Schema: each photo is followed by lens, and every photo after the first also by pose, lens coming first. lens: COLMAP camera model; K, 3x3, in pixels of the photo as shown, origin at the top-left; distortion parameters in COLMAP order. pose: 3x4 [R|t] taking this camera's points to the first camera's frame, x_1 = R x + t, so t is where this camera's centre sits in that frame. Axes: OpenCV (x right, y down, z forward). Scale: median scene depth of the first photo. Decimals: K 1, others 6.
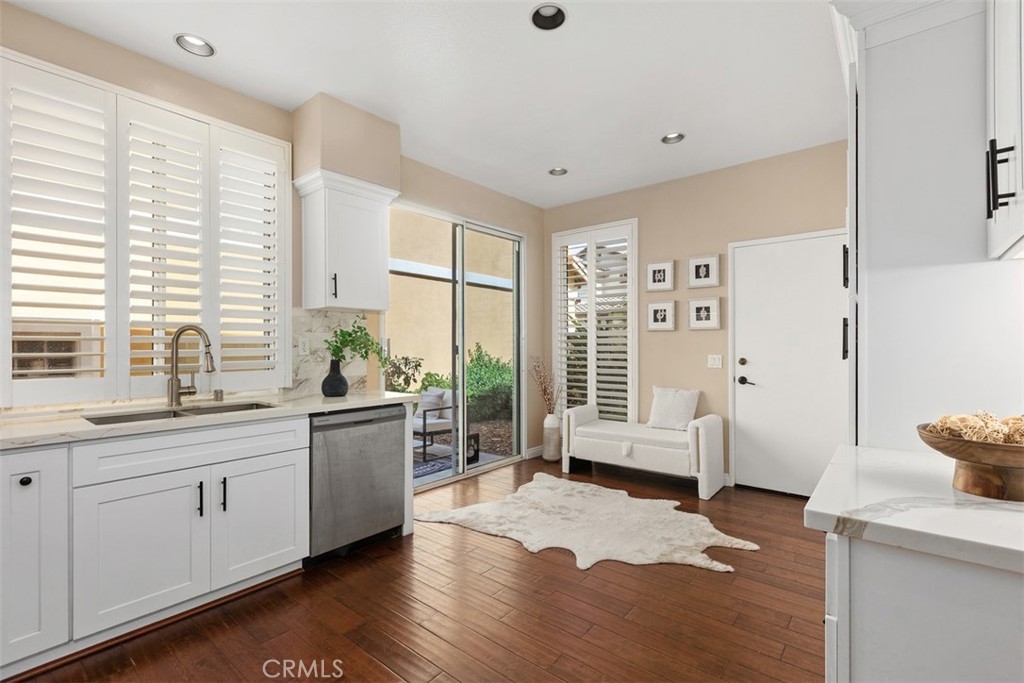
lens RADIAL K [[459.4, 0, 514.8], [0, 459.4, 344.6], [0, 0, 1]] dist [0.002594, -0.000823]
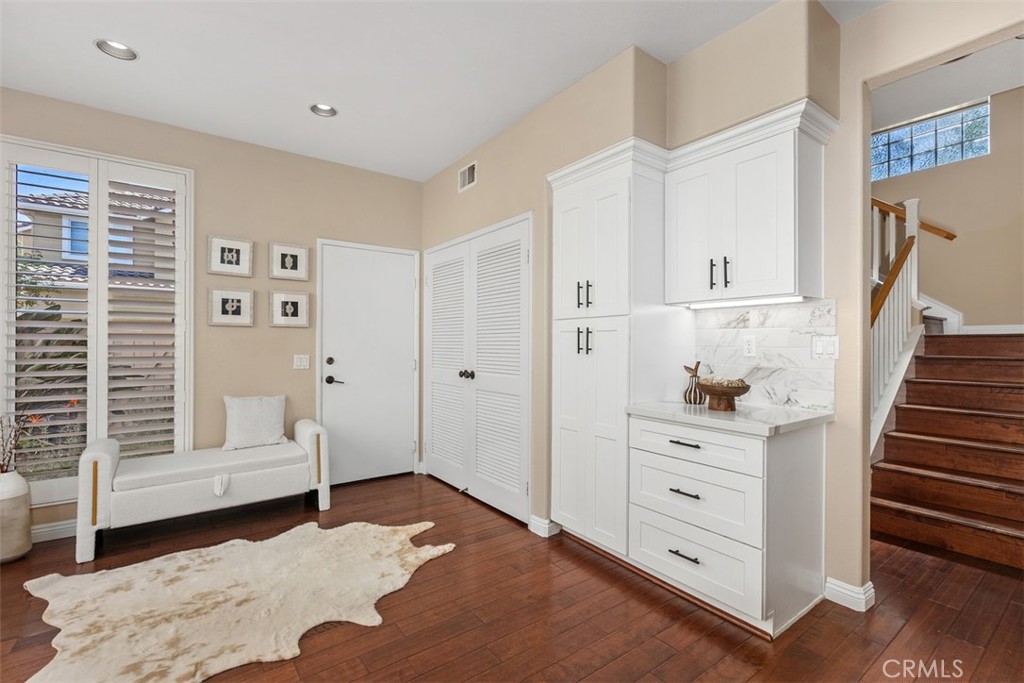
lens RADIAL K [[459.4, 0, 517.7], [0, 459.4, 342.2], [0, 0, 1]] dist [0.002594, -0.000823]
pose [[0.238012, 0.008464, 0.971225, -0.343910], [-0.004855, 0.999960, -0.007525, 0.001688], [-0.971250, -0.002925, 0.238044, 0.344700]]
